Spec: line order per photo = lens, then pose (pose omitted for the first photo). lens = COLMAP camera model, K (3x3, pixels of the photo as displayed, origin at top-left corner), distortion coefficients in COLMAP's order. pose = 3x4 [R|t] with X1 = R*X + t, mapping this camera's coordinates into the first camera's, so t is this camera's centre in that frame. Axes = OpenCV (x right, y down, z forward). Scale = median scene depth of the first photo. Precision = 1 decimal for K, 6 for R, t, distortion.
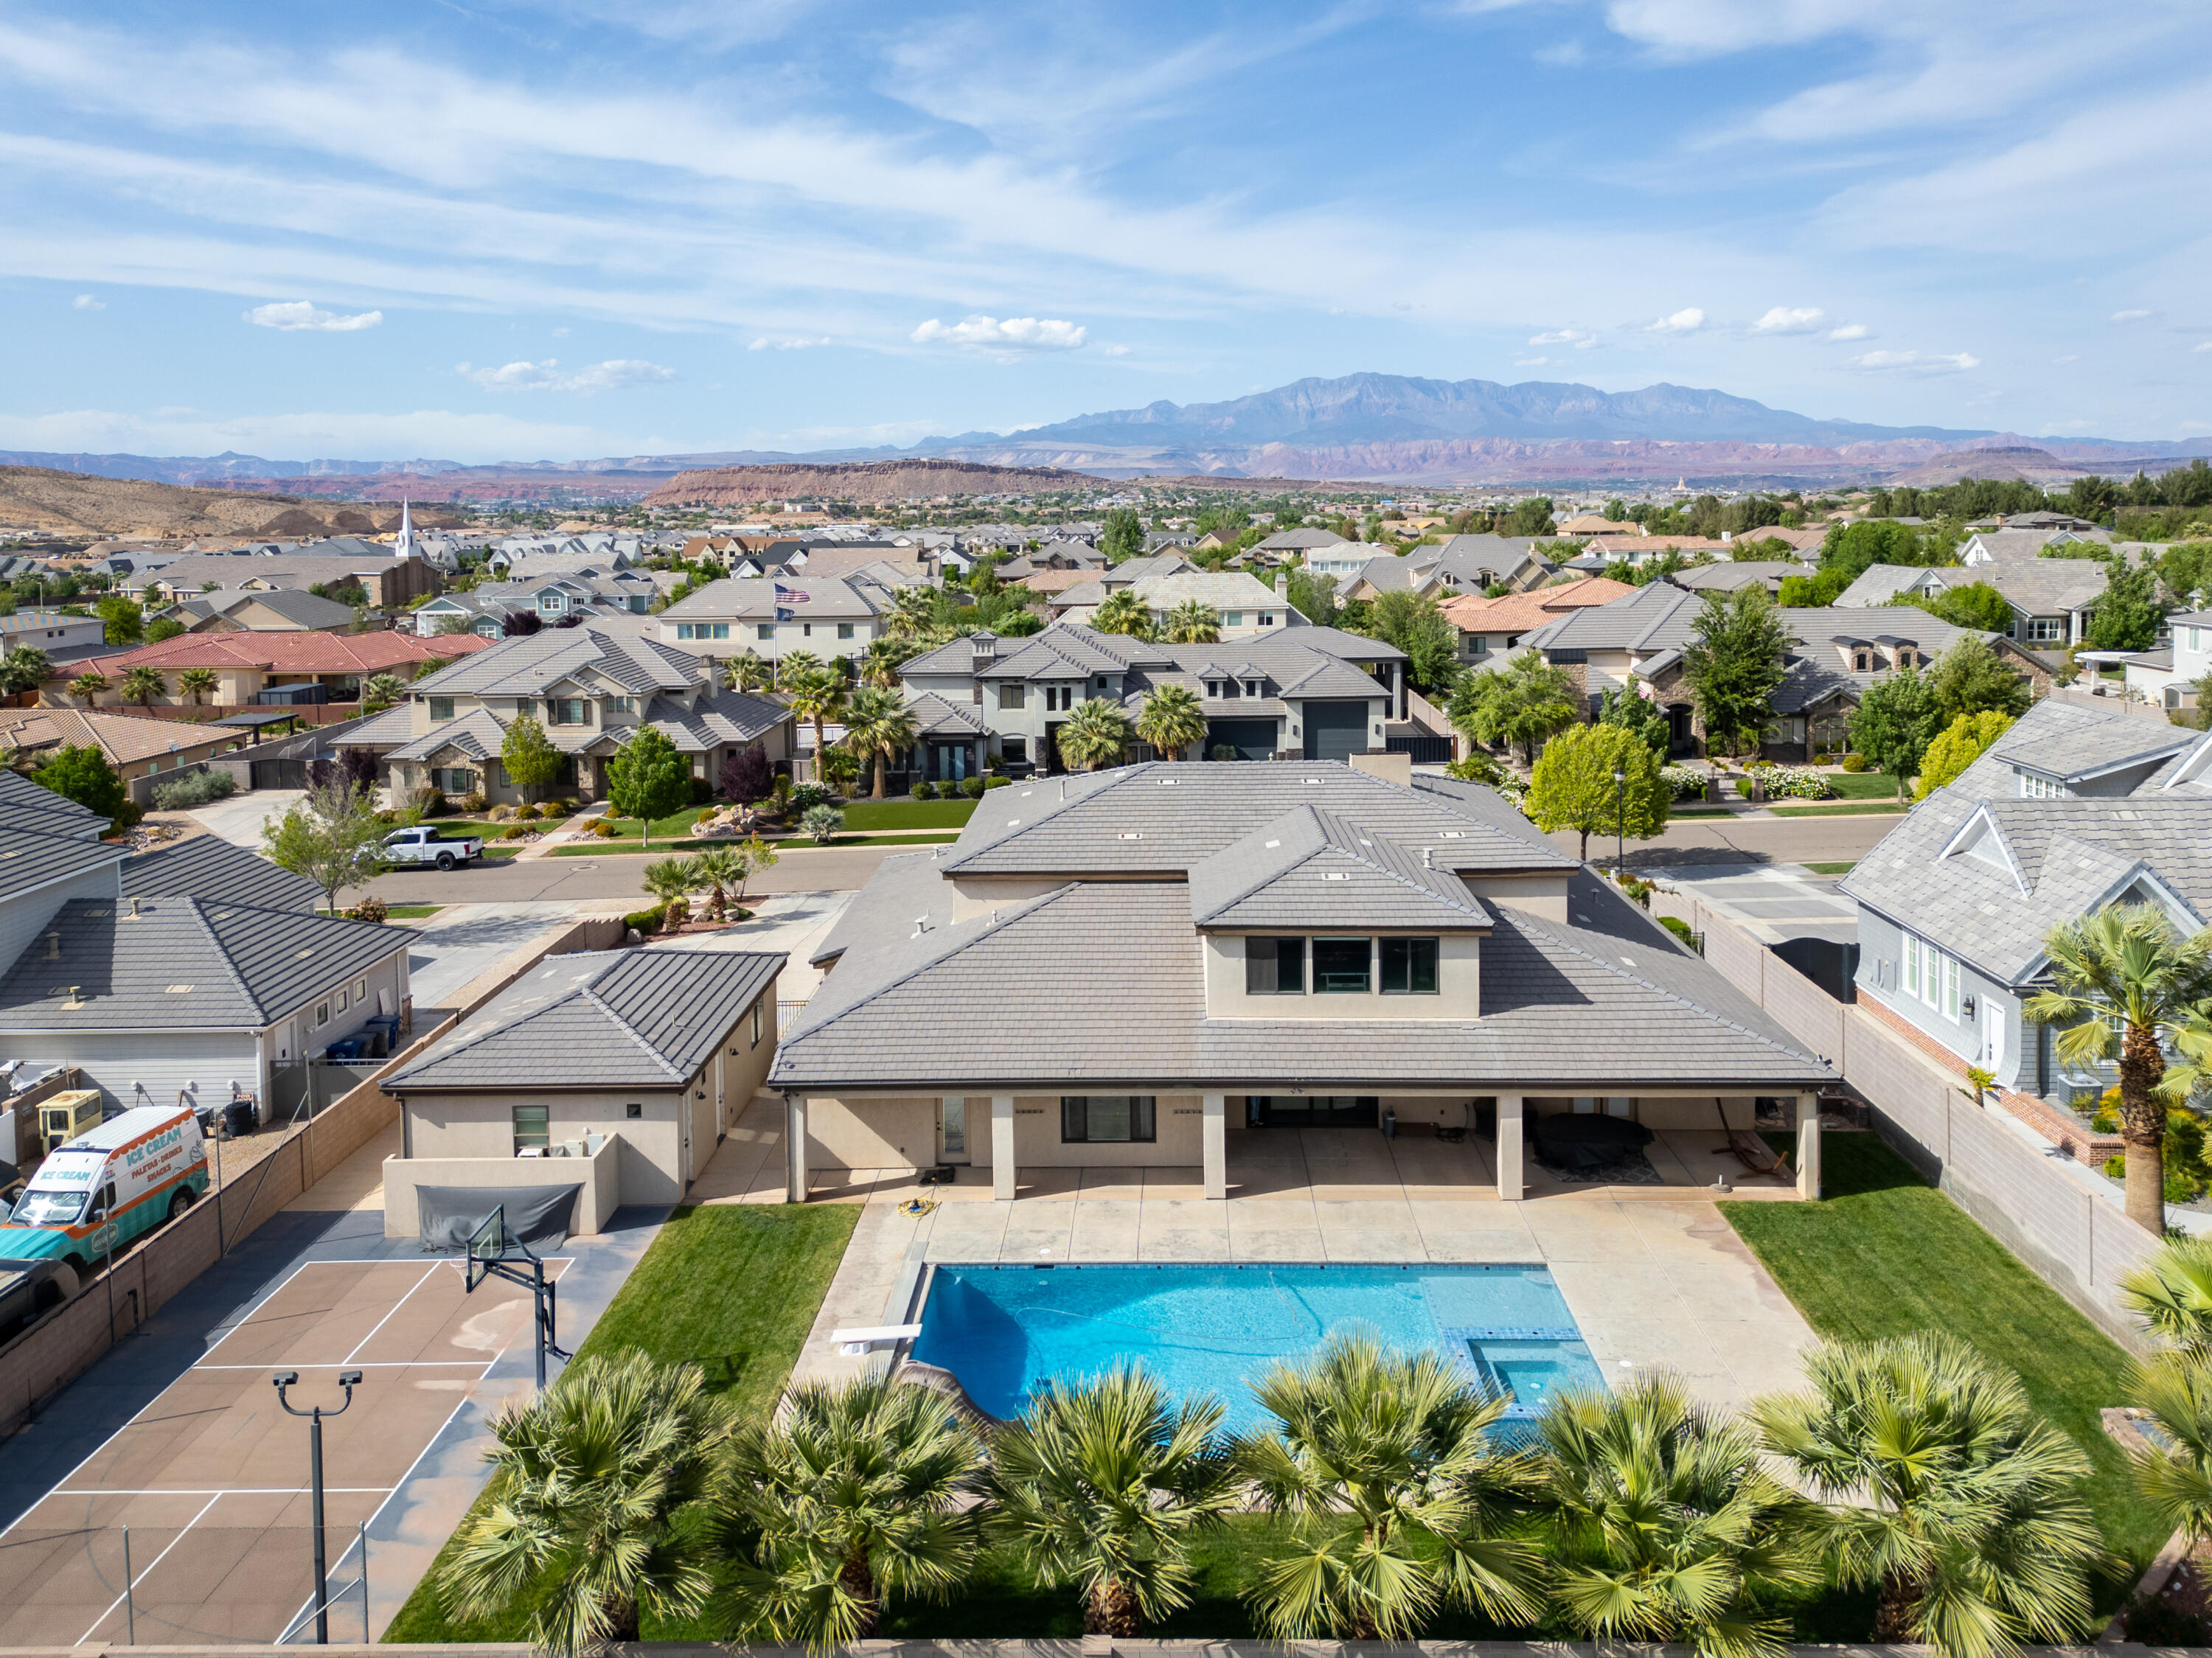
lens RADIAL K [[1634.5, 0, 1110.5], [0, 1634.5, 782.6], [0, 0, 1]] dist [0.092196, -0.083278]
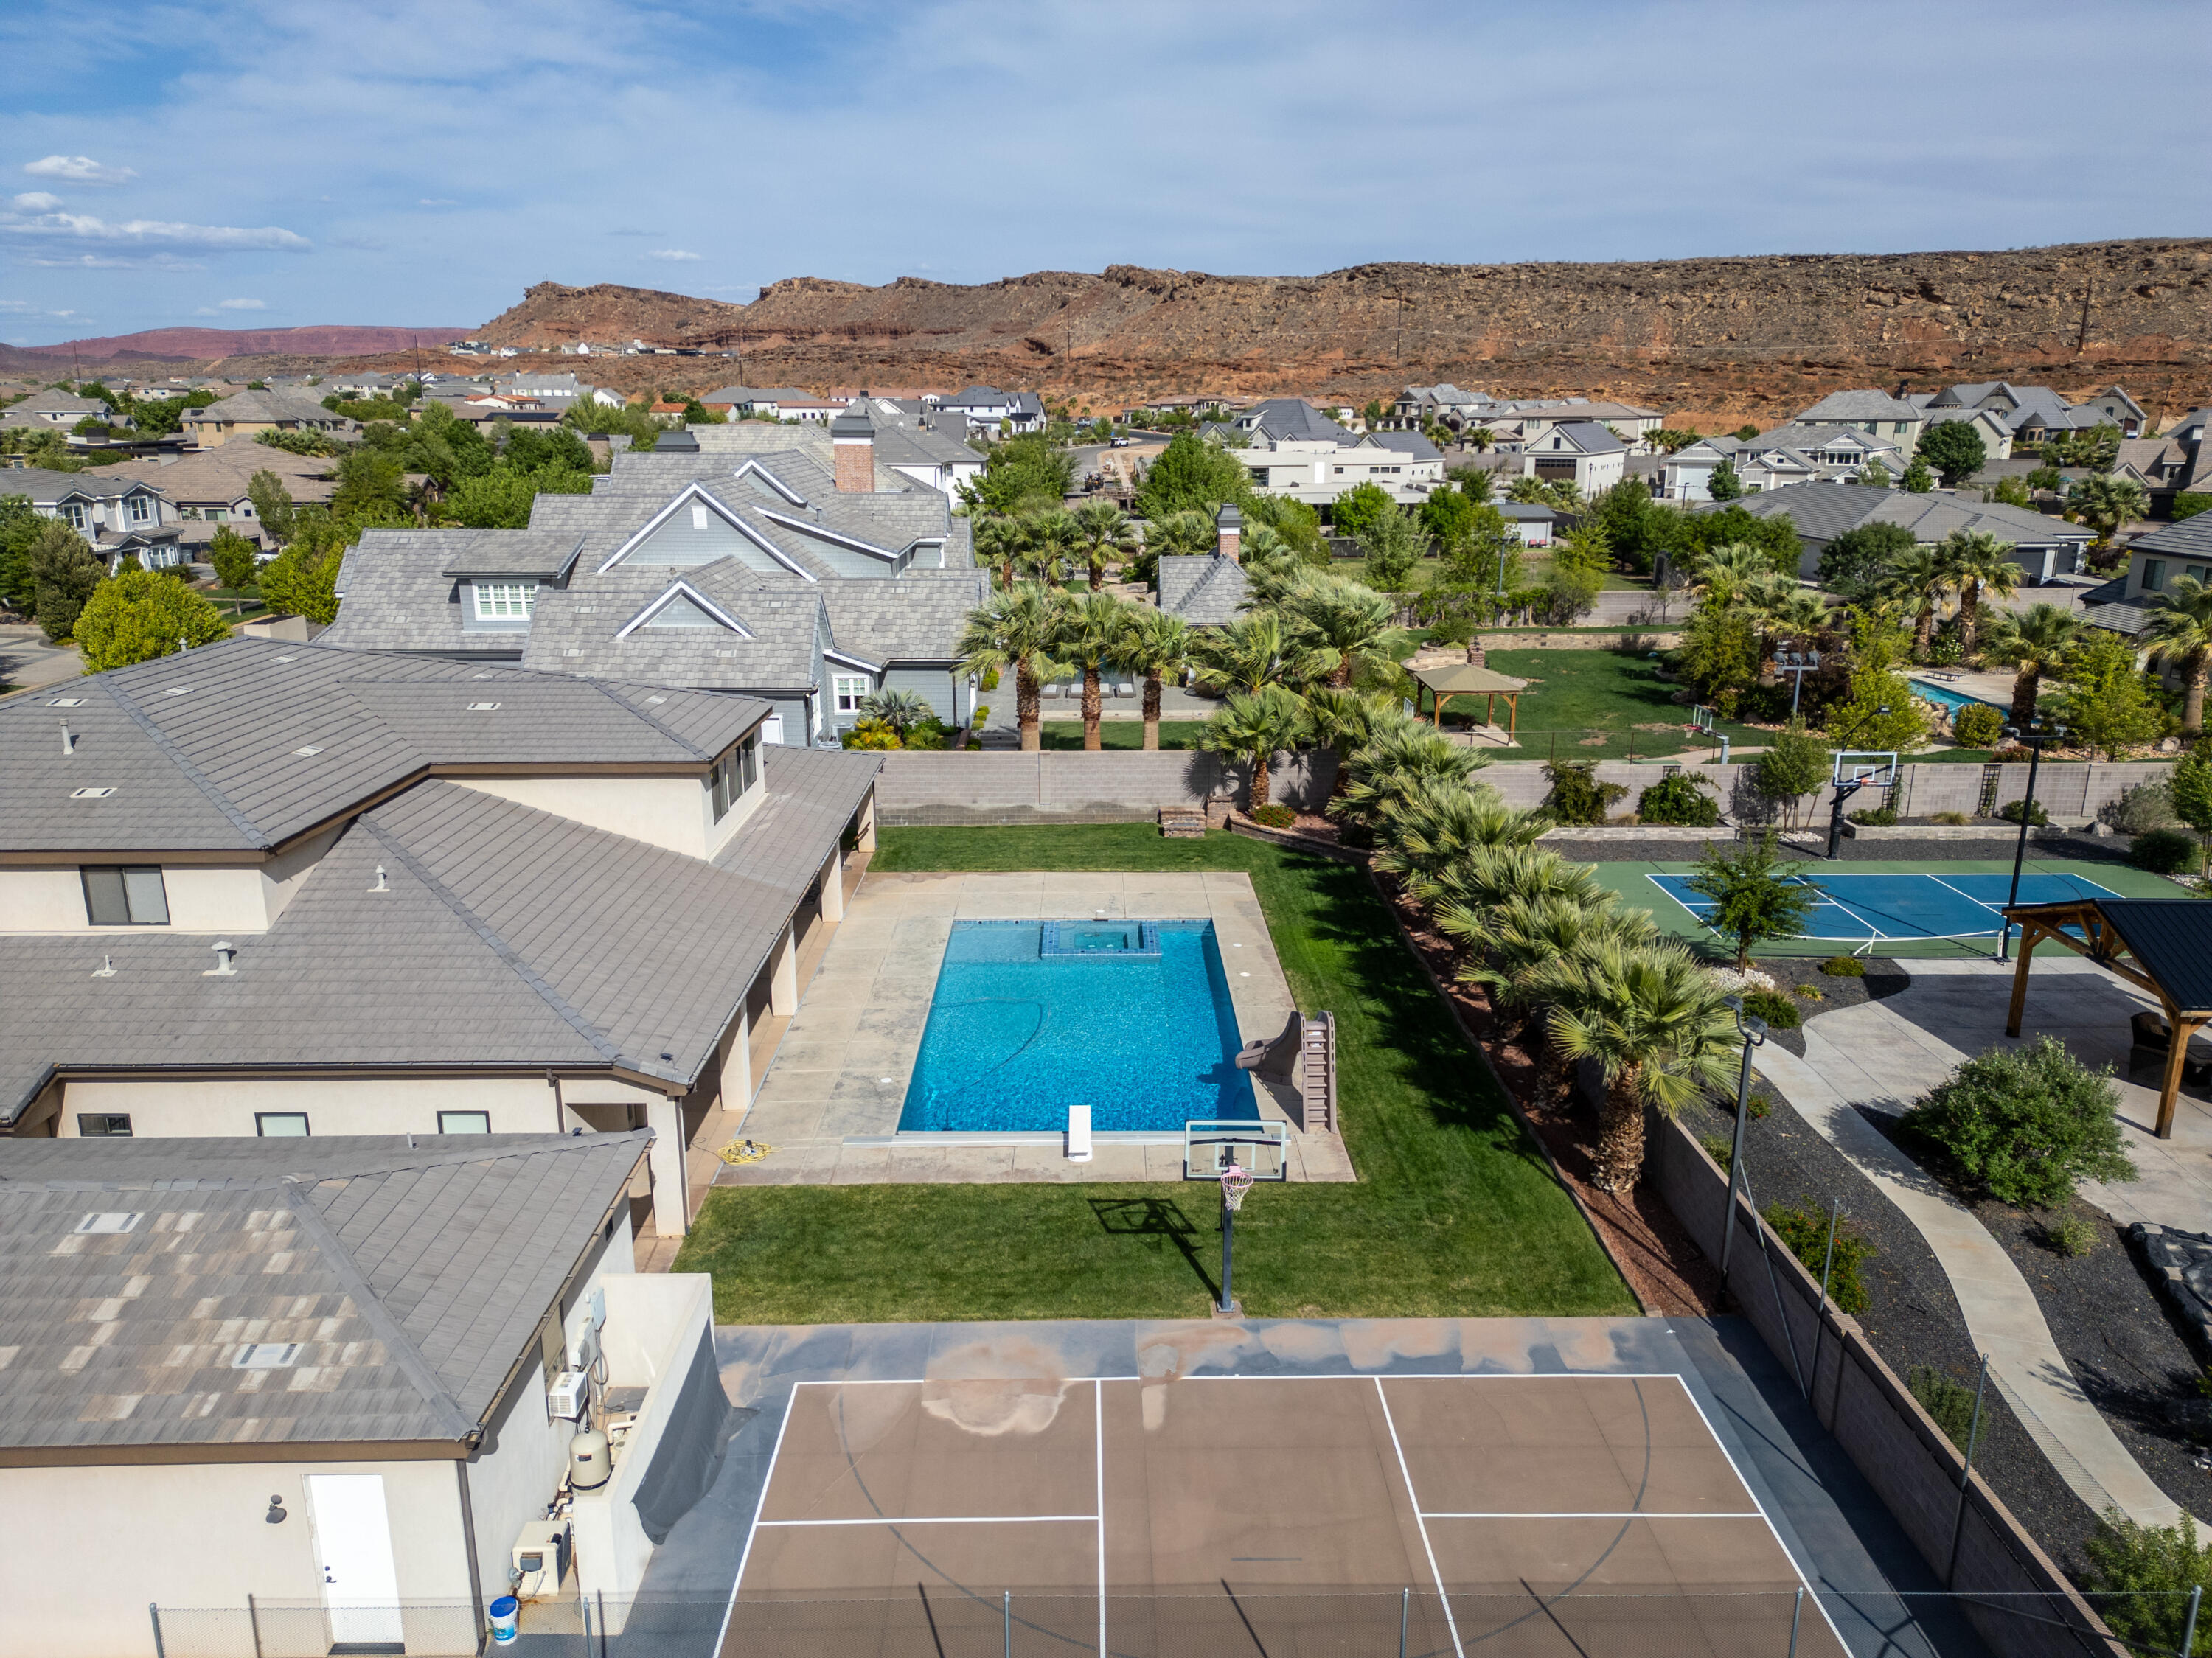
lens RADIAL K [[1518.5, 0, 1099.4], [0, 1518.5, 894.8], [0, 0, 1]] dist [0.055610, -0.002848]
pose [[-0.038236, -0.284843, 0.957811, -0.332314], [0.173520, 0.942058, 0.287084, -0.021110], [-0.984088, 0.177176, 0.013406, 0.320845]]
